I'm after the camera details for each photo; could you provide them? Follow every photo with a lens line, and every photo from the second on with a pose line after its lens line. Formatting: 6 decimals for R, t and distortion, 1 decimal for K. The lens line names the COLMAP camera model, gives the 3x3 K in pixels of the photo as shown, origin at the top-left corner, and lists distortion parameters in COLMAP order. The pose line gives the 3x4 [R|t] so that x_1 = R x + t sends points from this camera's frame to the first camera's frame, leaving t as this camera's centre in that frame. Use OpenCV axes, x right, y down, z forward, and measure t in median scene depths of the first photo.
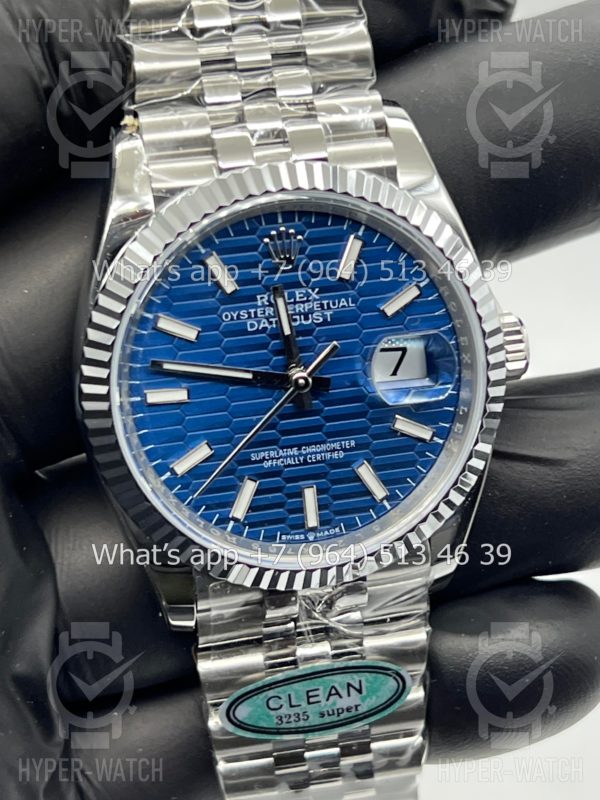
lens RADIAL K [[1846.2, 0, 301.5], [0, 1846.2, 421.4], [0, 0, 1]] dist [0.087384, -0.426708]
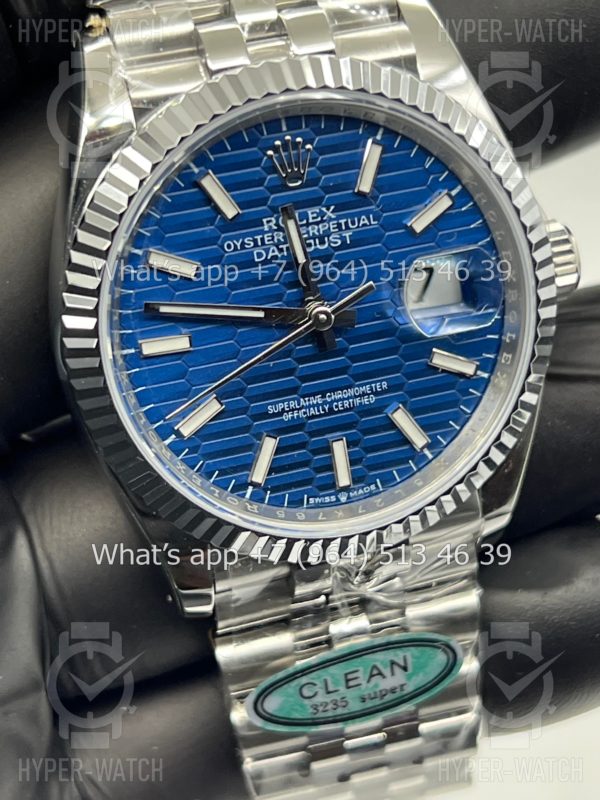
lens RADIAL K [[1846.2, 0, 301.5], [0, 1846.2, 421.4], [0, 0, 1]] dist [0.087384, -0.426708]
pose [[0.996453, -0.071922, 0.043698, -0.049340], [0.070164, 0.996713, 0.040509, -0.008740], [-0.046468, -0.037299, 0.998223, 0.149803]]
